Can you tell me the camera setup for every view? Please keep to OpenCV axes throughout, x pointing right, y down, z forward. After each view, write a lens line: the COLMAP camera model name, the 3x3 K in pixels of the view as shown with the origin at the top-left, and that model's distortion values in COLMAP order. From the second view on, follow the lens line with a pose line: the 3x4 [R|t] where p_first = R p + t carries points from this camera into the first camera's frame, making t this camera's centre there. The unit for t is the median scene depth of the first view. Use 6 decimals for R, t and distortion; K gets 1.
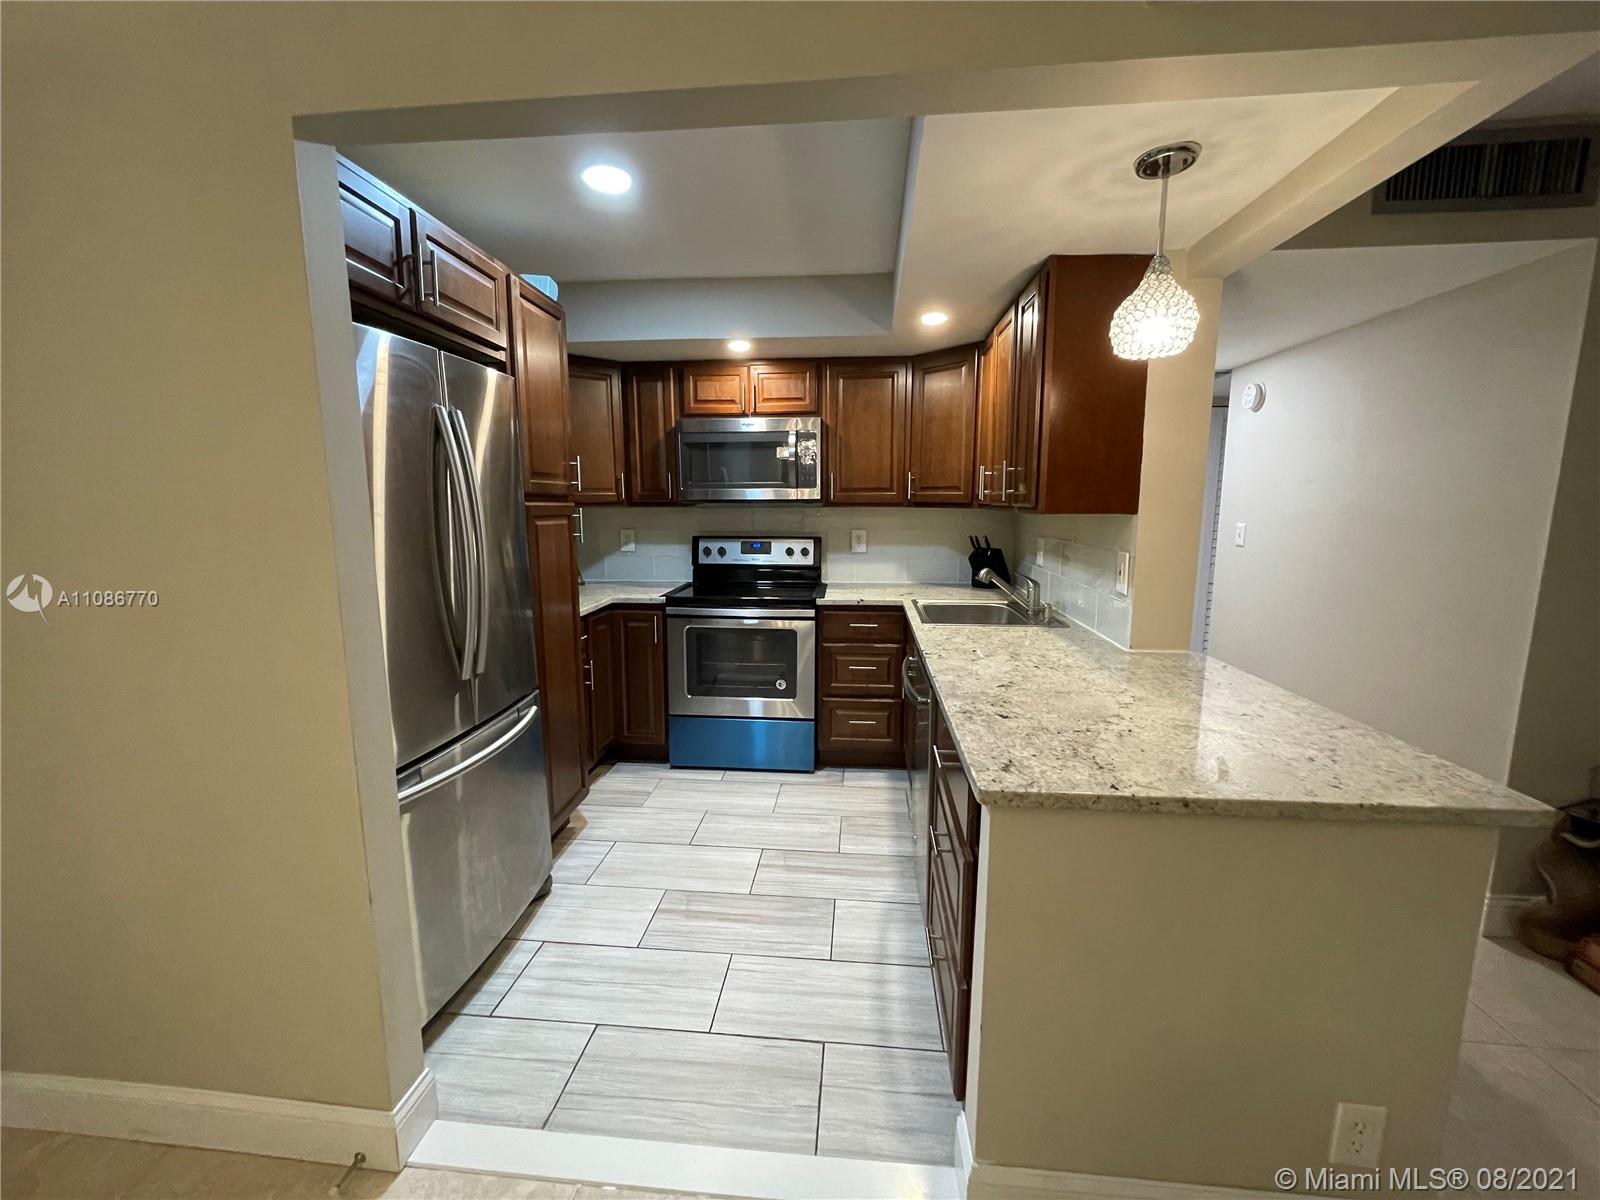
lens RADIAL K [[643.4, 0, 797.0], [0, 643.4, 599.2], [0, 0, 1]] dist [-0.001284, -0.000784]
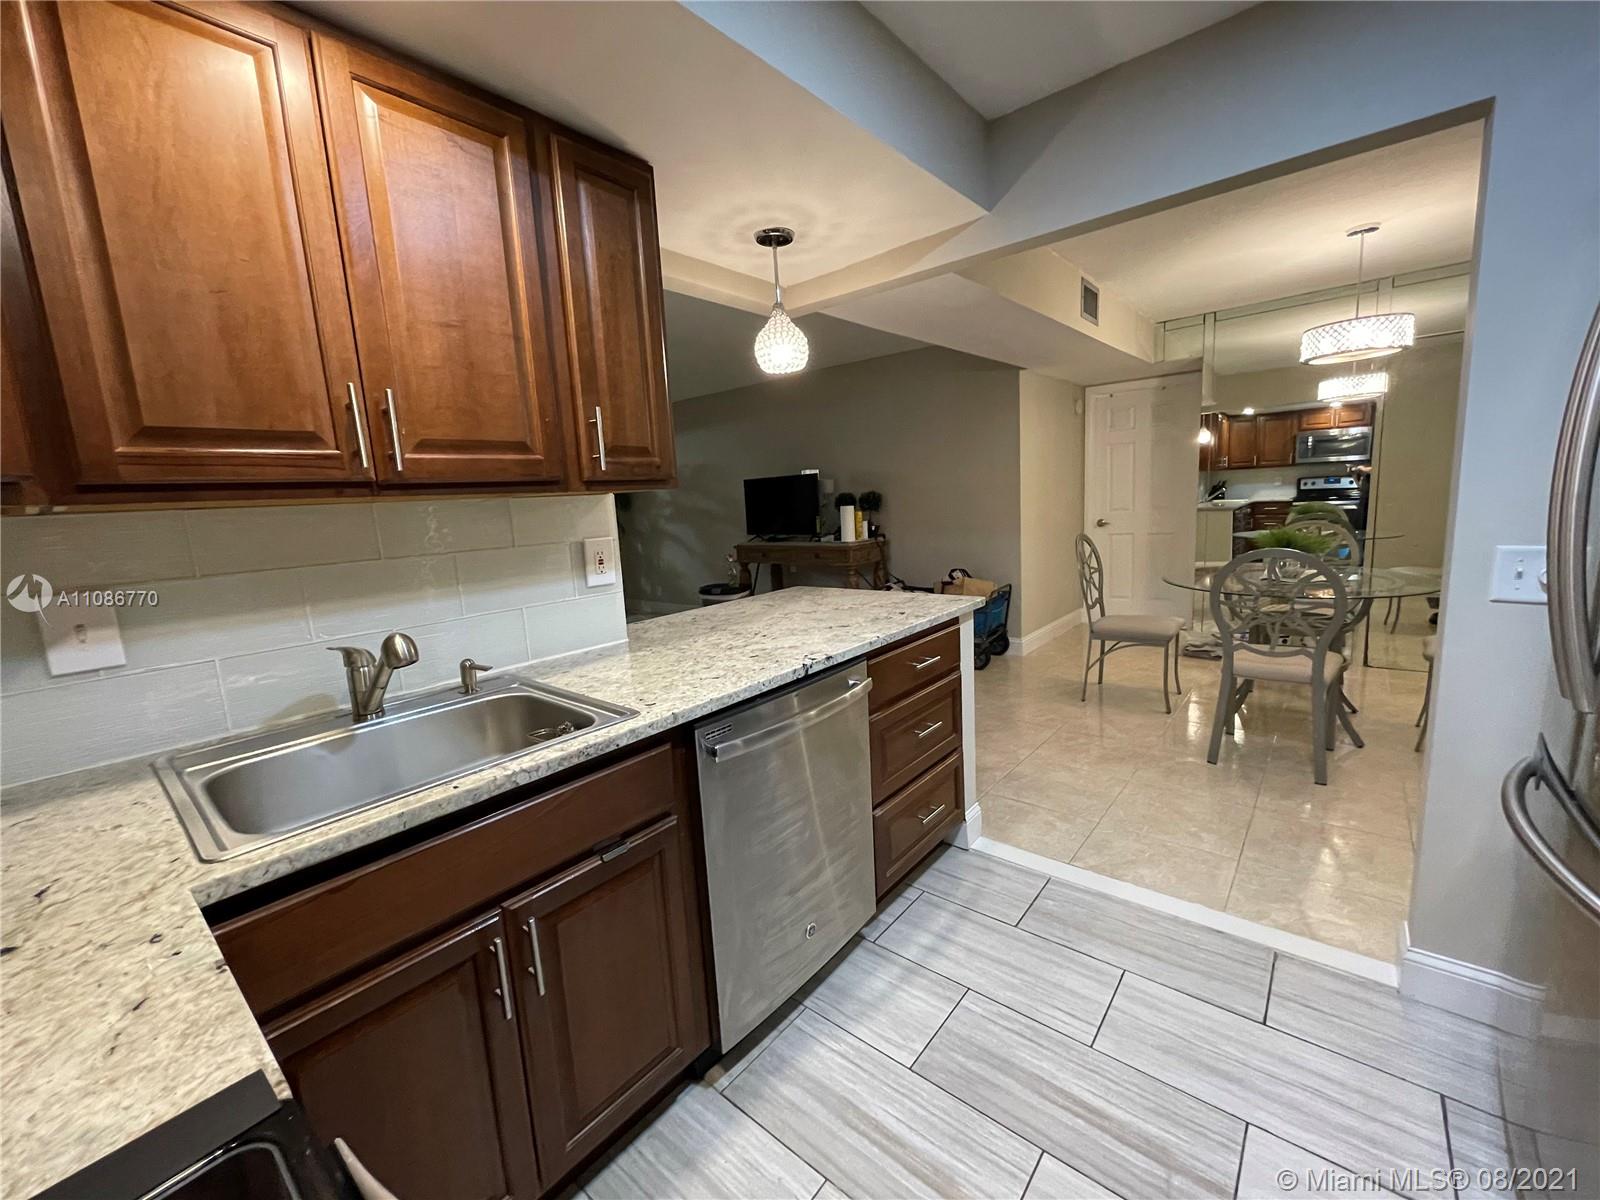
lens RADIAL K [[643.4, 0, 802.8], [0, 643.4, 594.9], [0, 0, 1]] dist [-0.001284, -0.000784]
pose [[-0.829444, -0.042799, 0.556948, -0.128164], [0.131973, 0.953819, 0.269839, -0.120866], [-0.542776, 0.297319, -0.785491, 0.950426]]
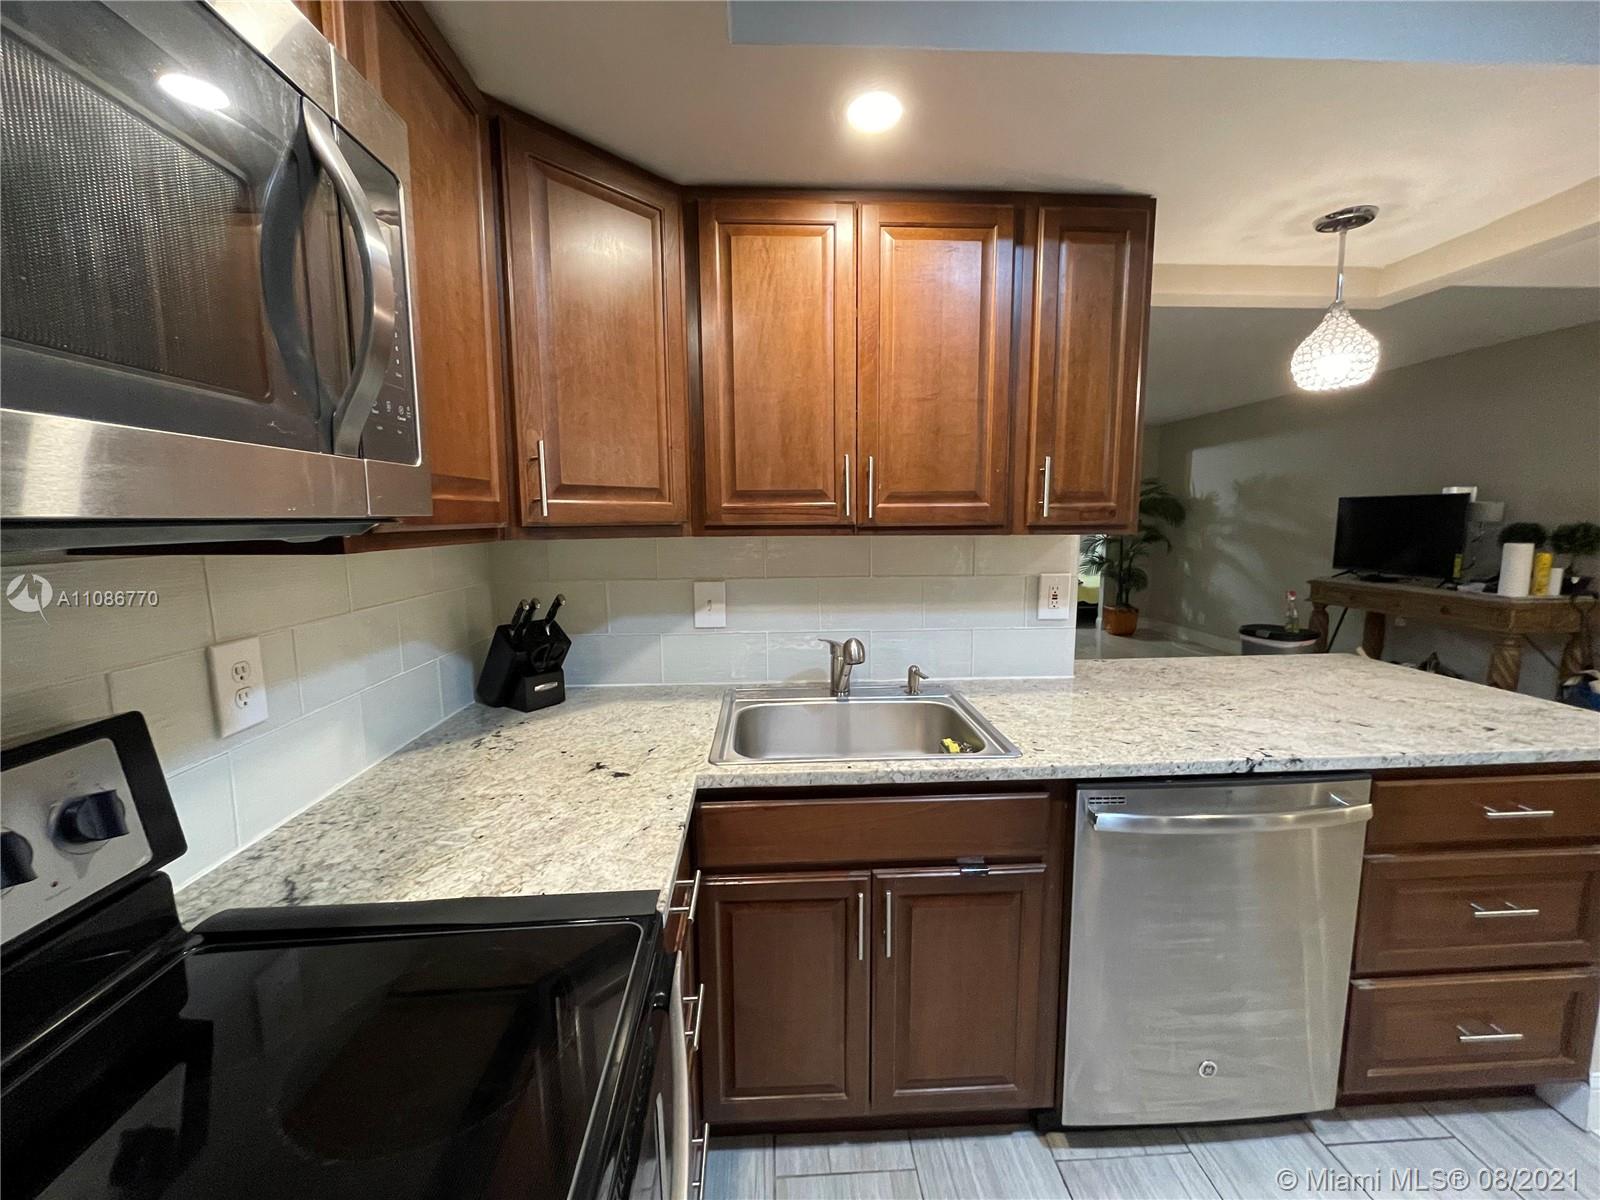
lens RADIAL K [[643.4, 0, 801.9], [0, 643.4, 596.3], [0, 0, 1]] dist [-0.001284, -0.000784]
pose [[-0.157700, -0.123875, 0.979686, -0.198269], [0.150500, 0.977496, 0.147824, -0.140508], [-0.975951, 0.170755, -0.135508, 0.893859]]
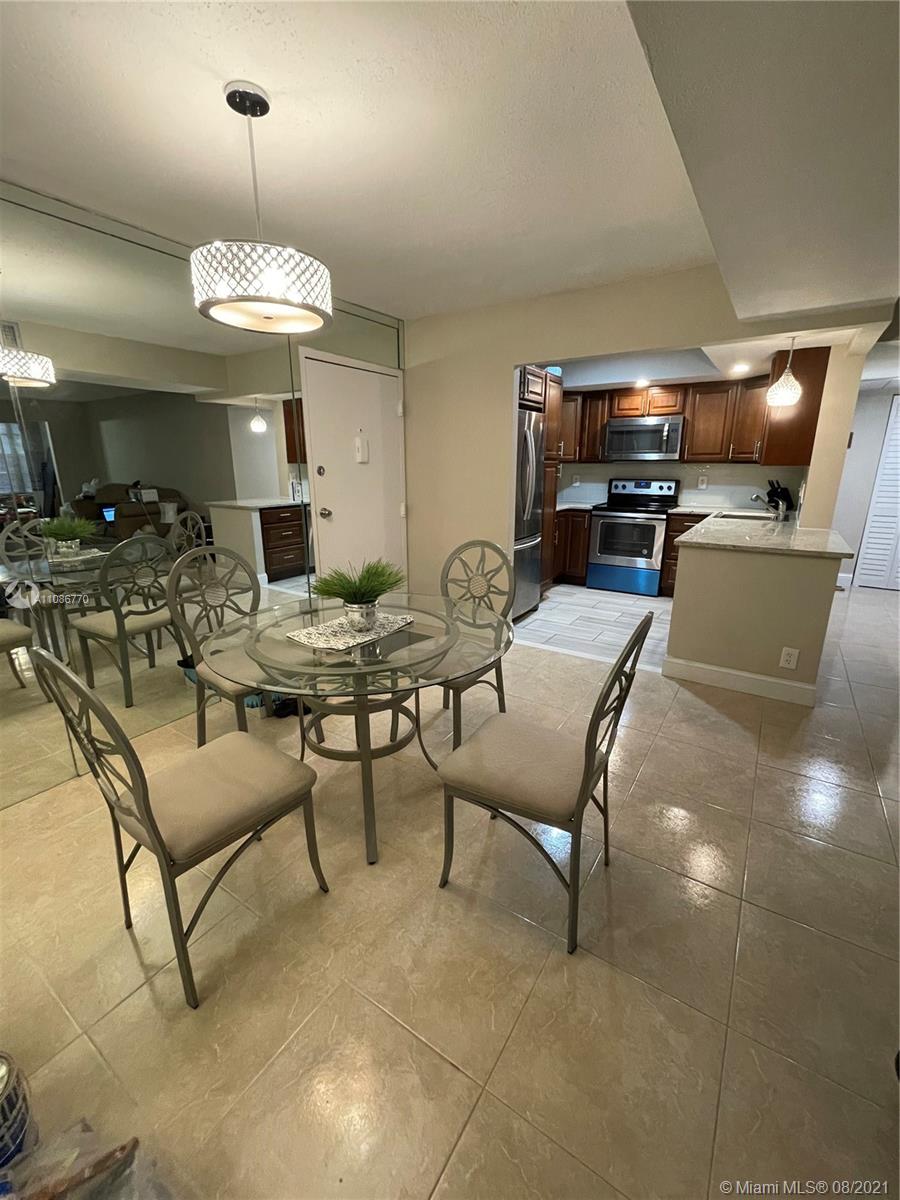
lens RADIAL K [[482.6, 0, 455.5], [0, 482.6, 596.9], [0, 0, 1]] dist [-0.001284, -0.000784]
pose [[0.886270, 0.123057, -0.446523, 0.142282], [-0.067652, 0.988114, 0.138038, 0.100897], [0.458202, -0.092131, 0.884061, -0.643577]]
